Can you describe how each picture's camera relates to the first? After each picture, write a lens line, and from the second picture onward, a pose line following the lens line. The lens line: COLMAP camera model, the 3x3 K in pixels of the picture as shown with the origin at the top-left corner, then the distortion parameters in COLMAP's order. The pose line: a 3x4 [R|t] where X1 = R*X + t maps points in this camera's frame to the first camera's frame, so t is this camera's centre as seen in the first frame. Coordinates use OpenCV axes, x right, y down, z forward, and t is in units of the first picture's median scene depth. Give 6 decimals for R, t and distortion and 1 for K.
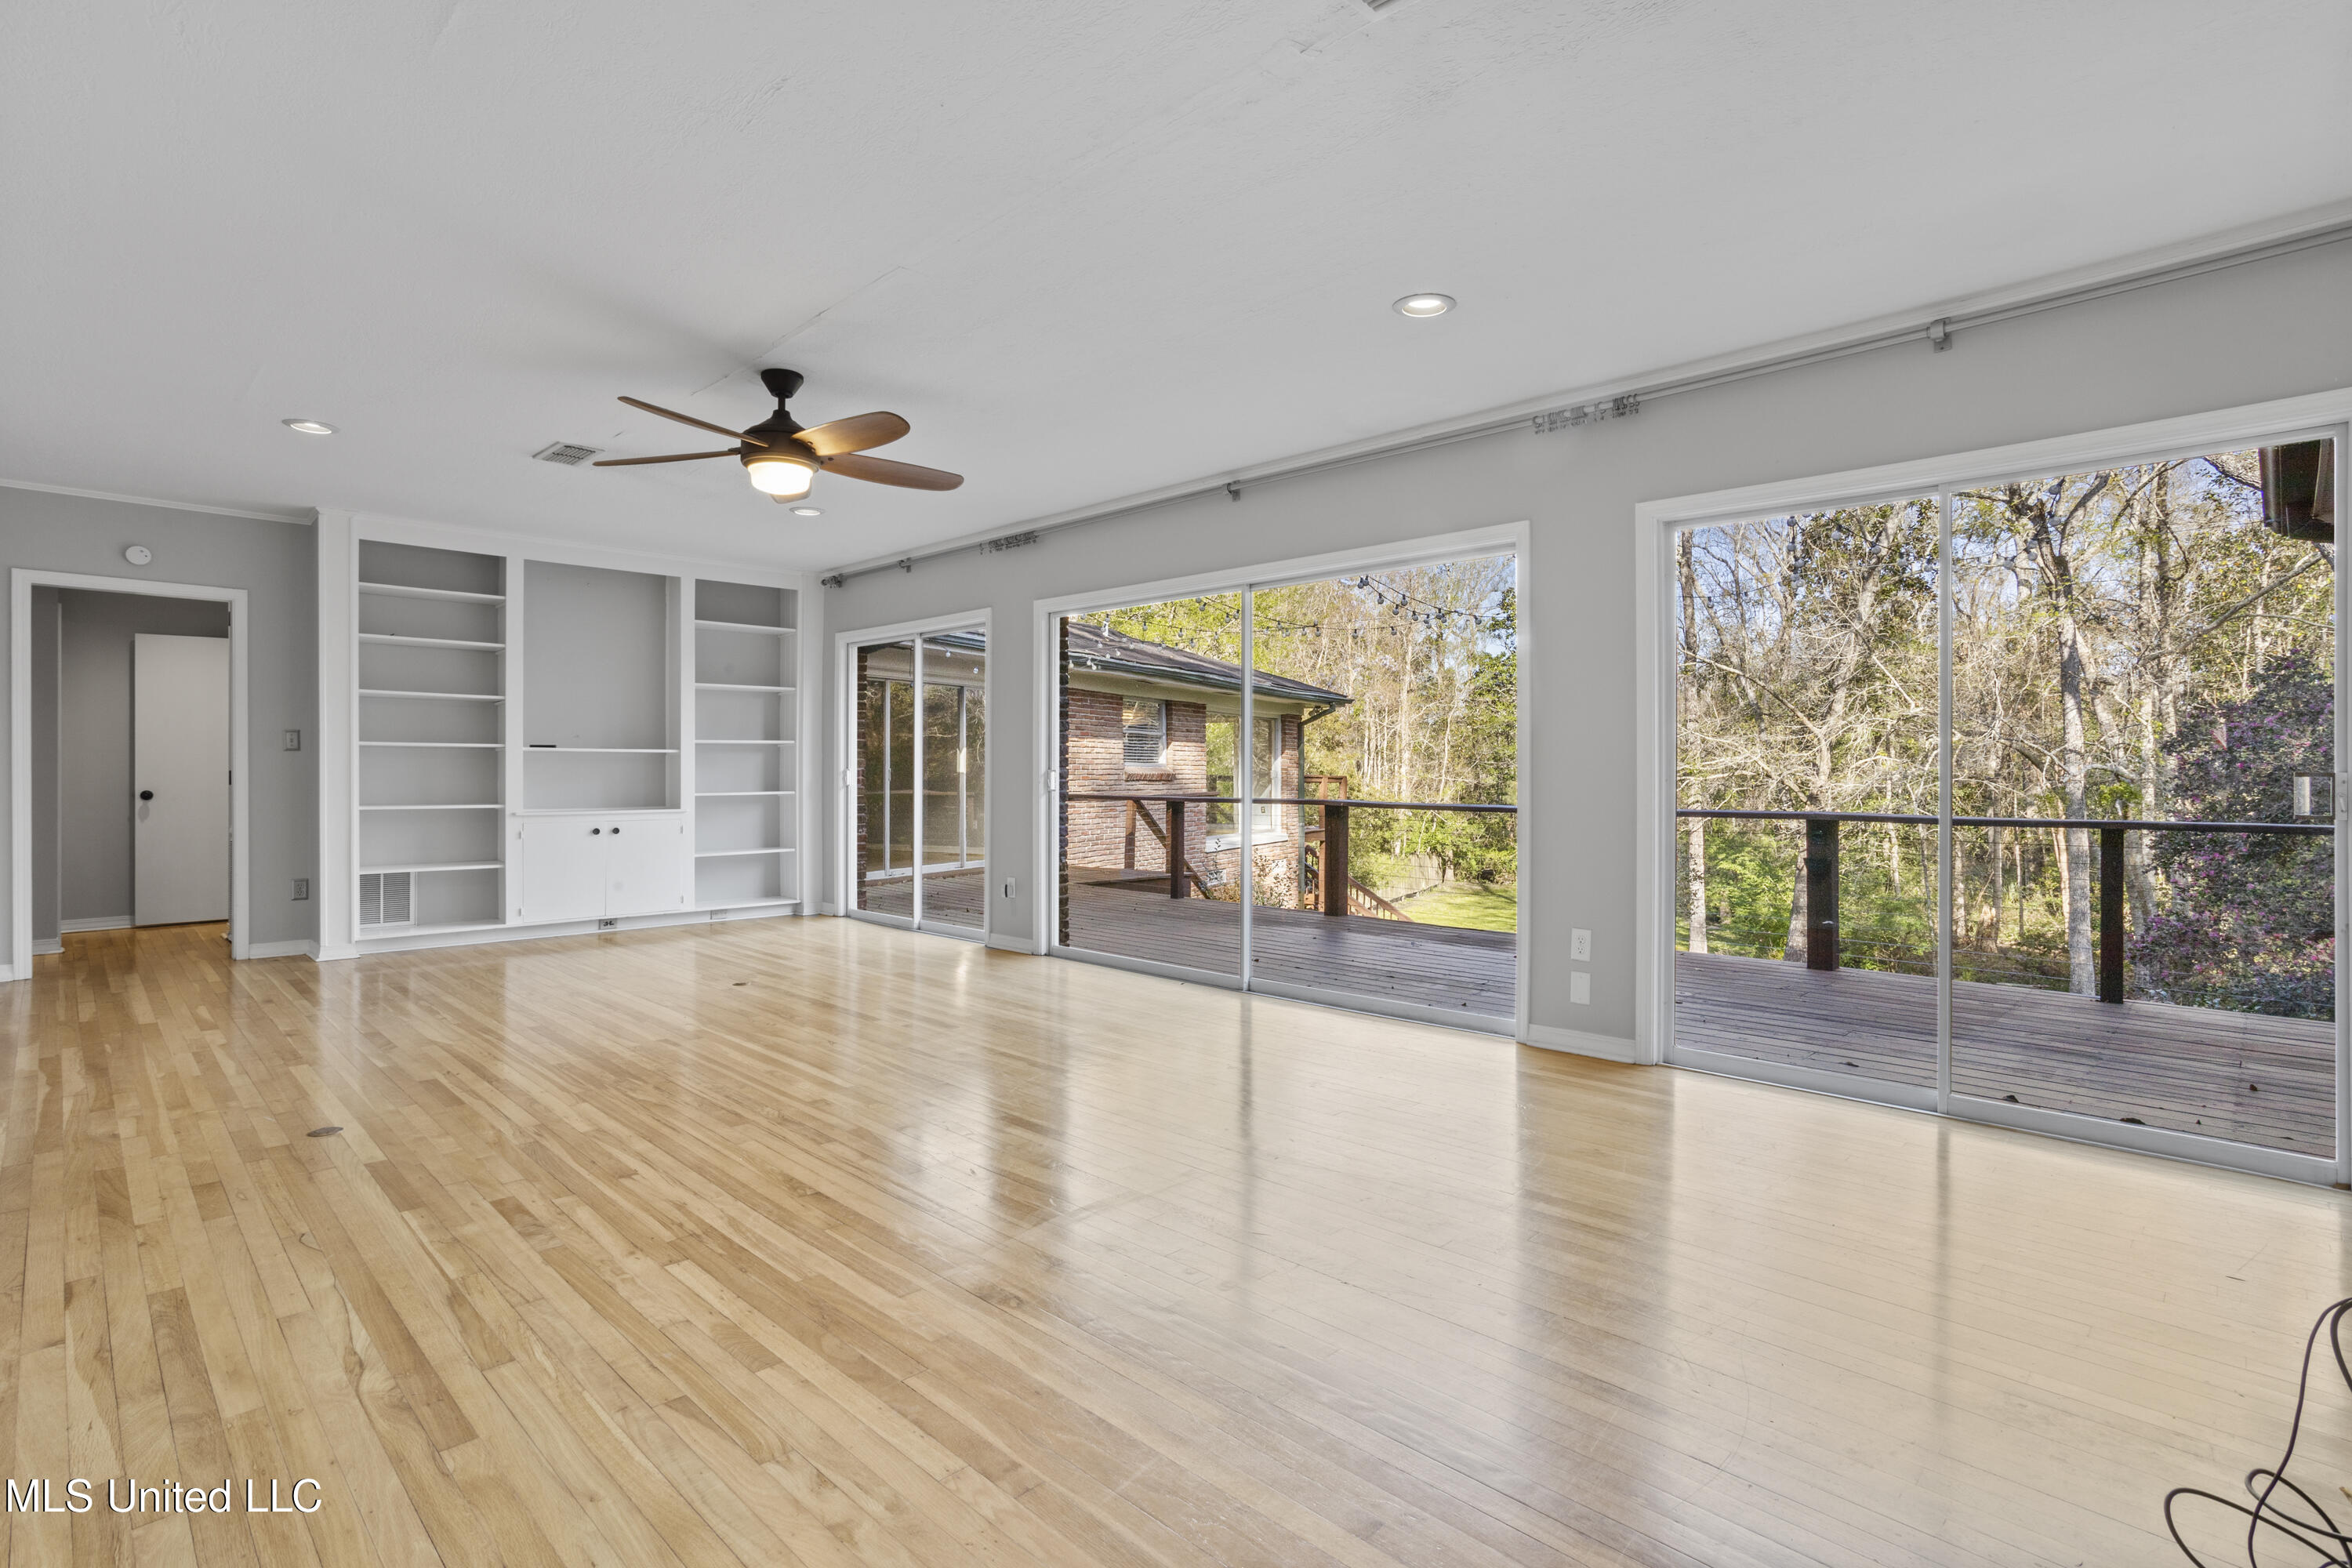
lens RADIAL K [[1133.6, 0, 1164.3], [0, 1133.6, 765.8], [0, 0, 1]] dist [-0.034668, 0.018339]
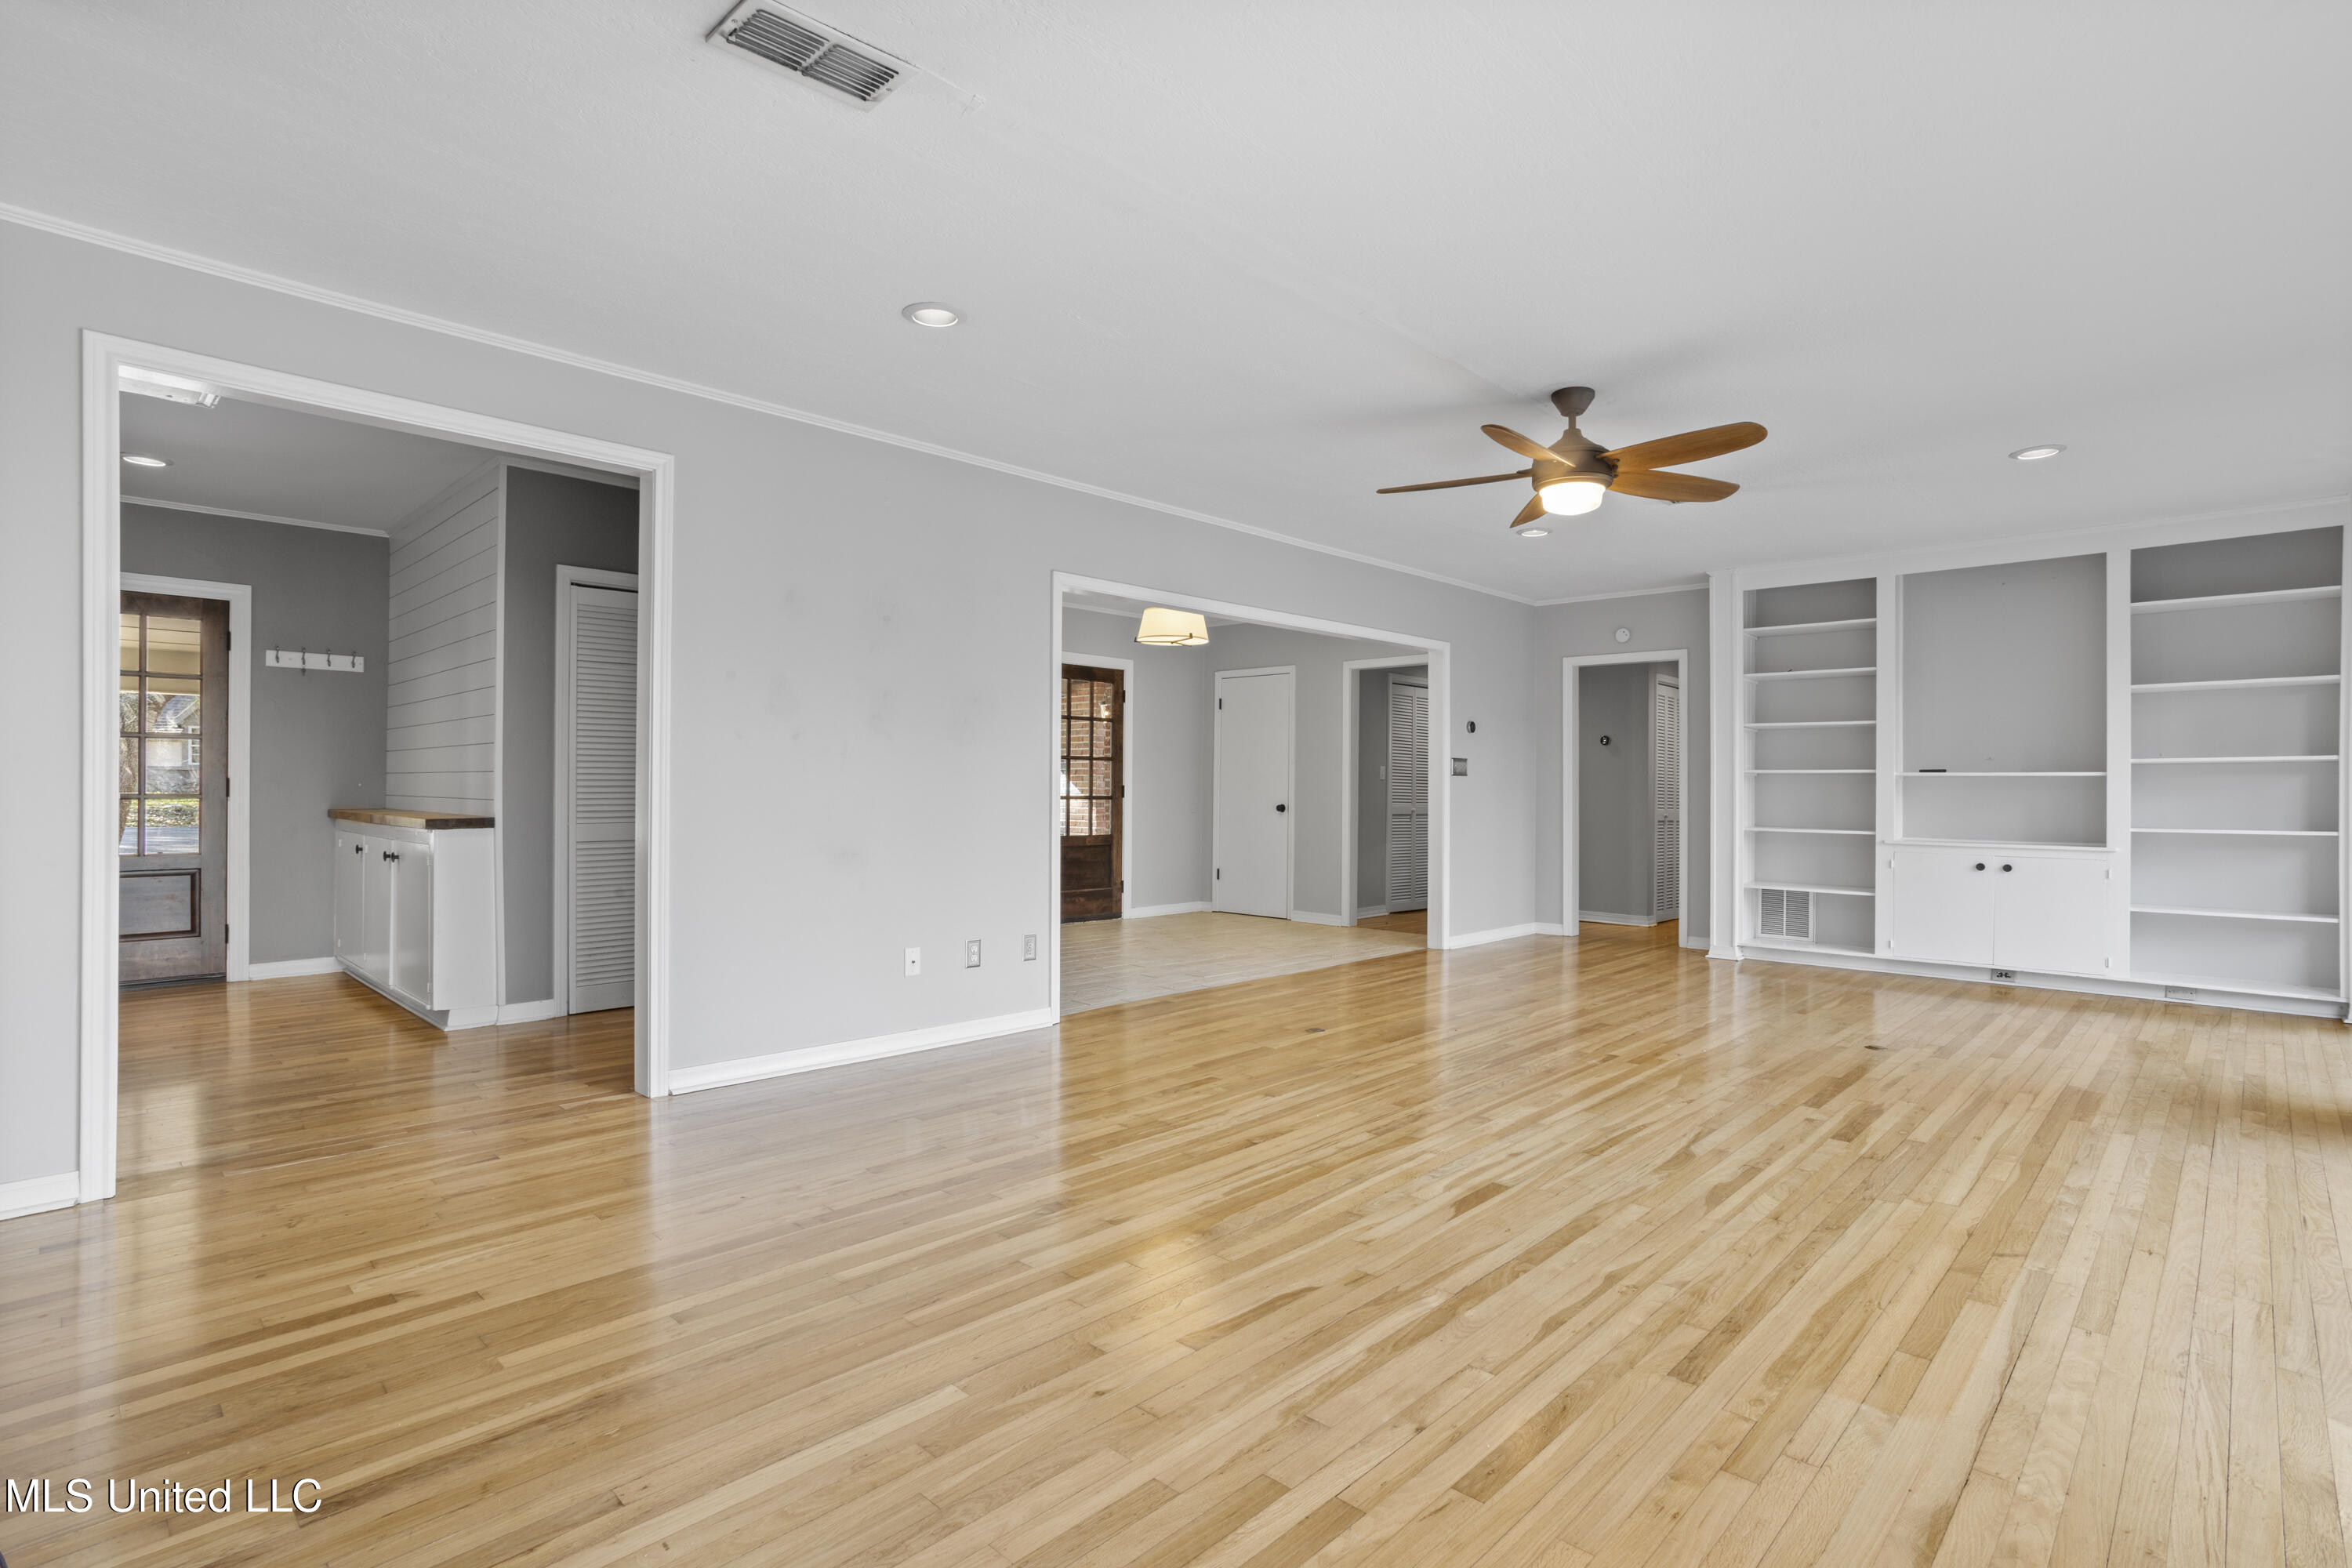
lens RADIAL K [[1133.6, 0, 1175.4], [0, 1133.6, 793.3], [0, 0, 1]] dist [-0.034668, 0.018339]
pose [[0.022045, 0.003508, -0.999751, 0.374264], [-0.004013, 0.999986, 0.003420, 0.000566], [0.999749, 0.003937, 0.022059, 0.370594]]
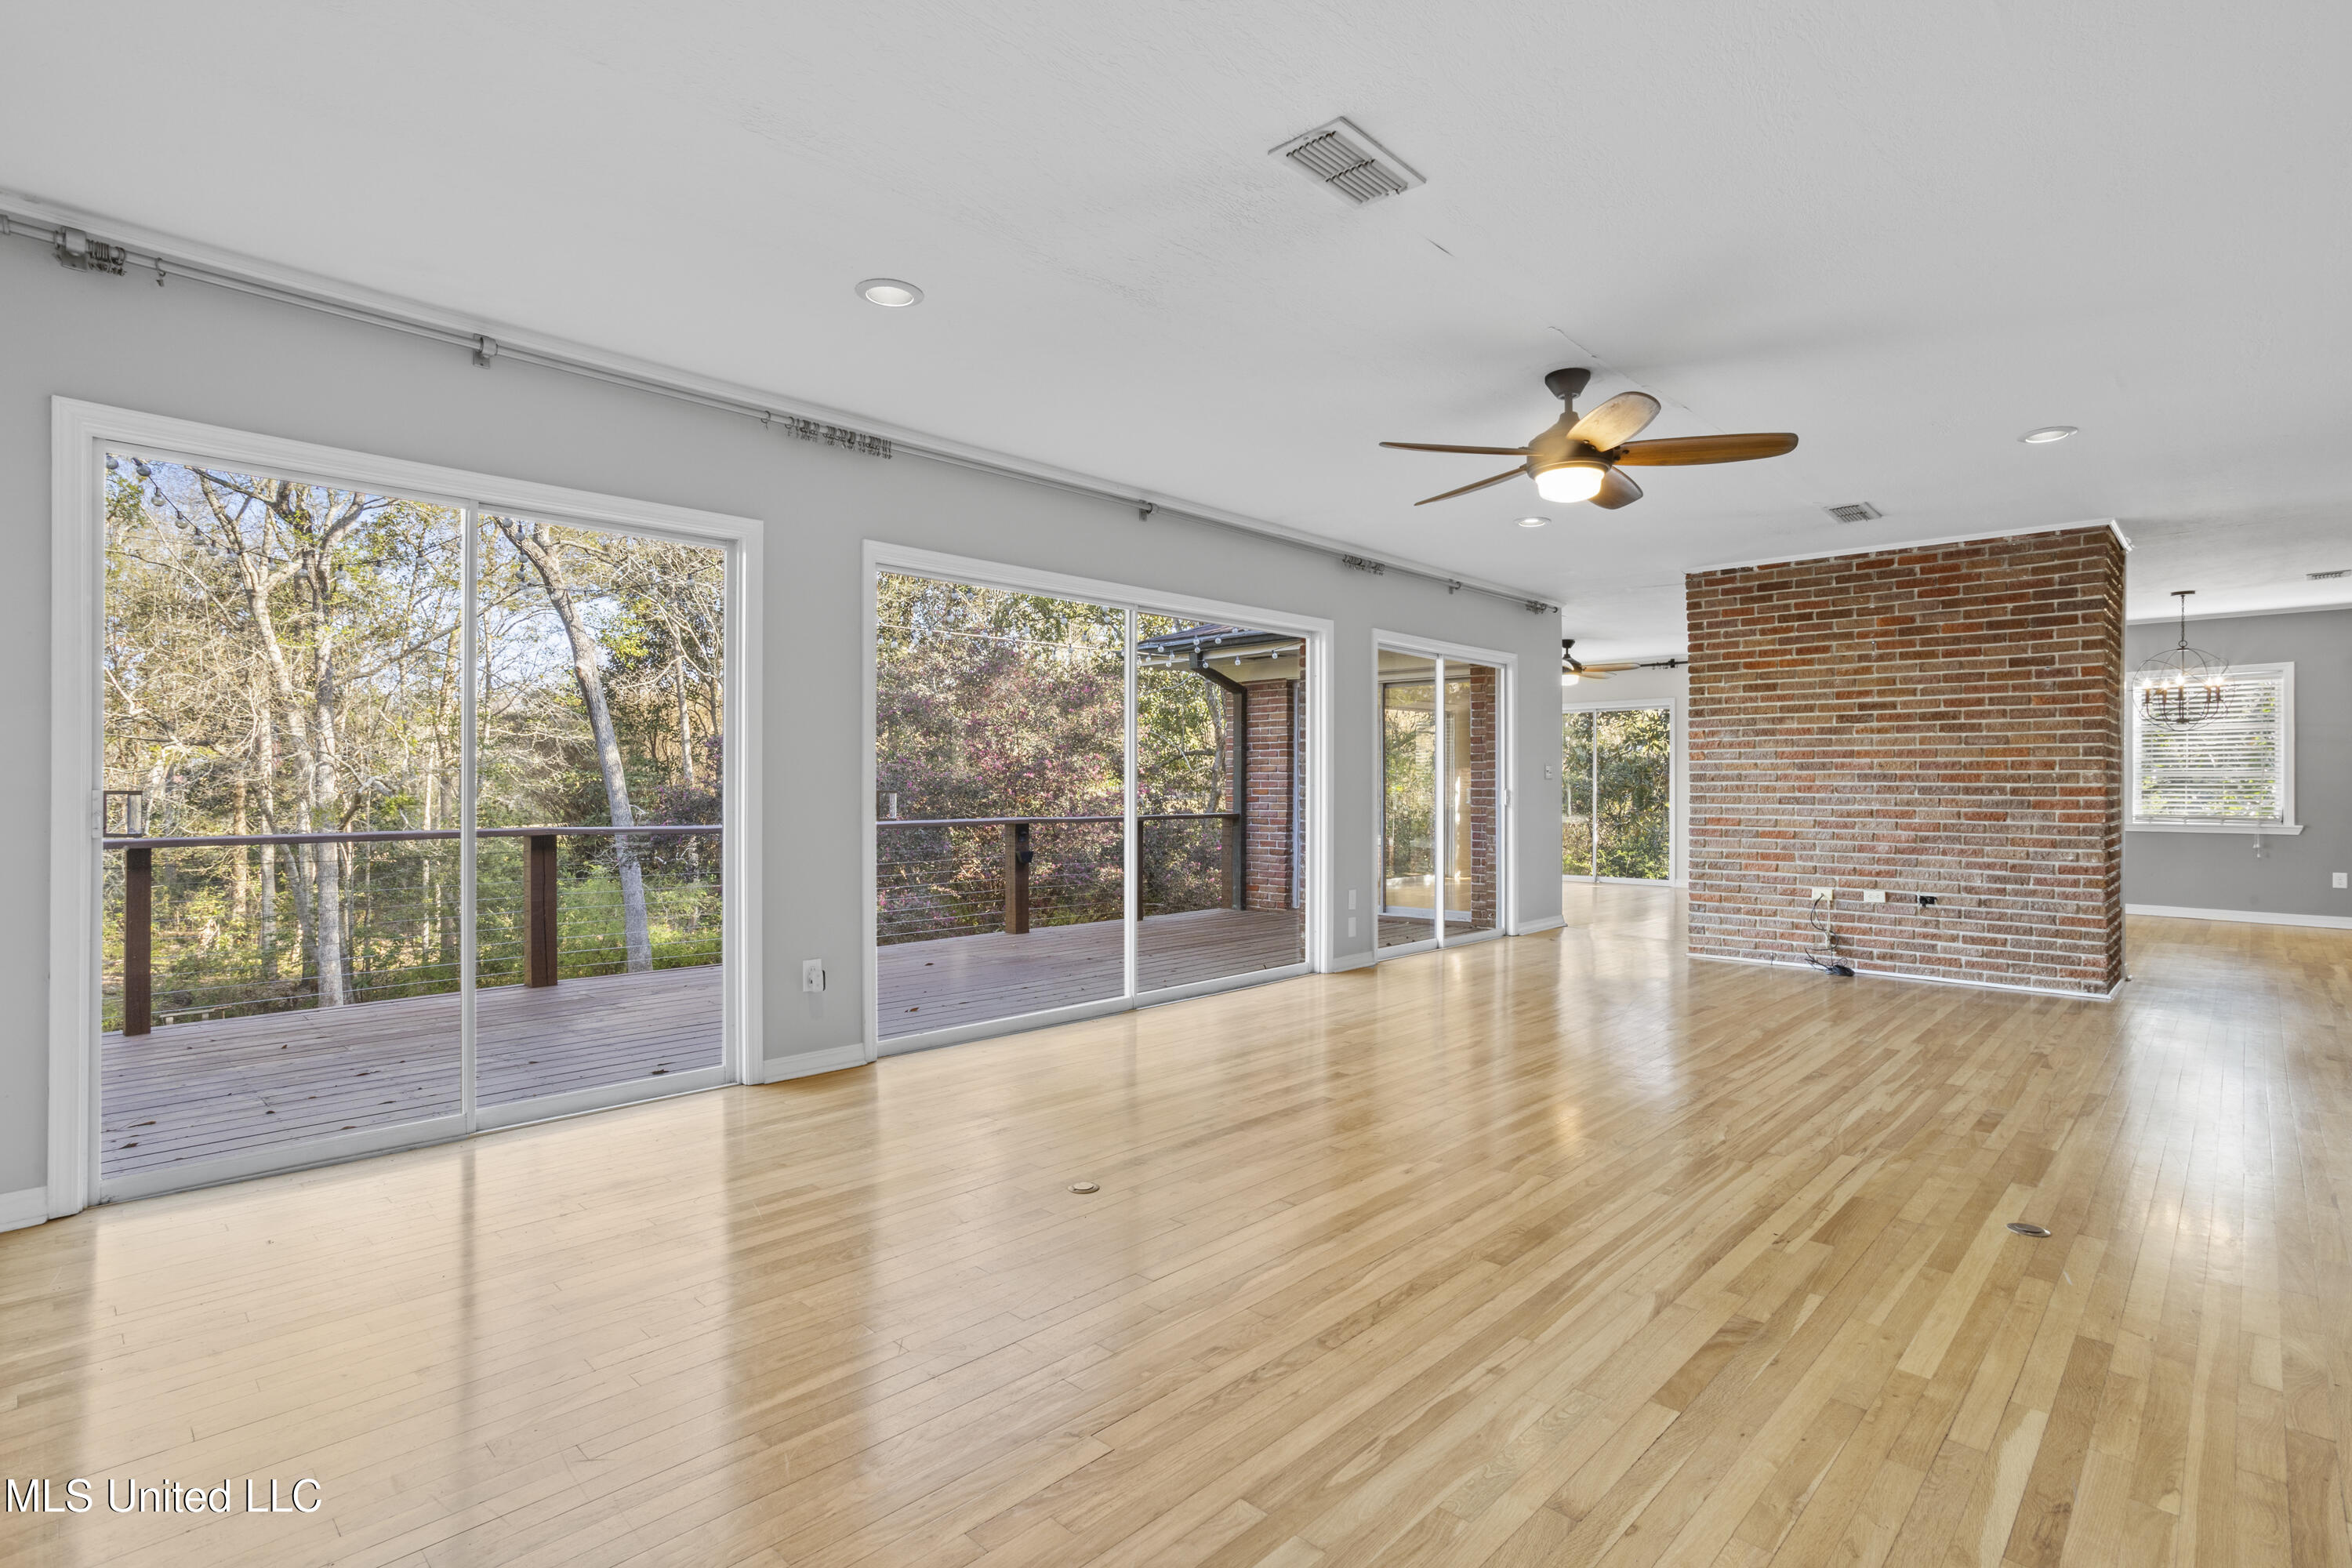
lens RADIAL K [[1133.6, 0, 1175.1], [0, 1133.6, 786.6], [0, 0, 1]] dist [-0.034668, 0.018339]
pose [[-0.026704, -0.002095, 0.999641, -0.750926], [-0.005307, 0.999984, 0.001954, -0.001590], [-0.999629, -0.005253, -0.026715, 0.795910]]
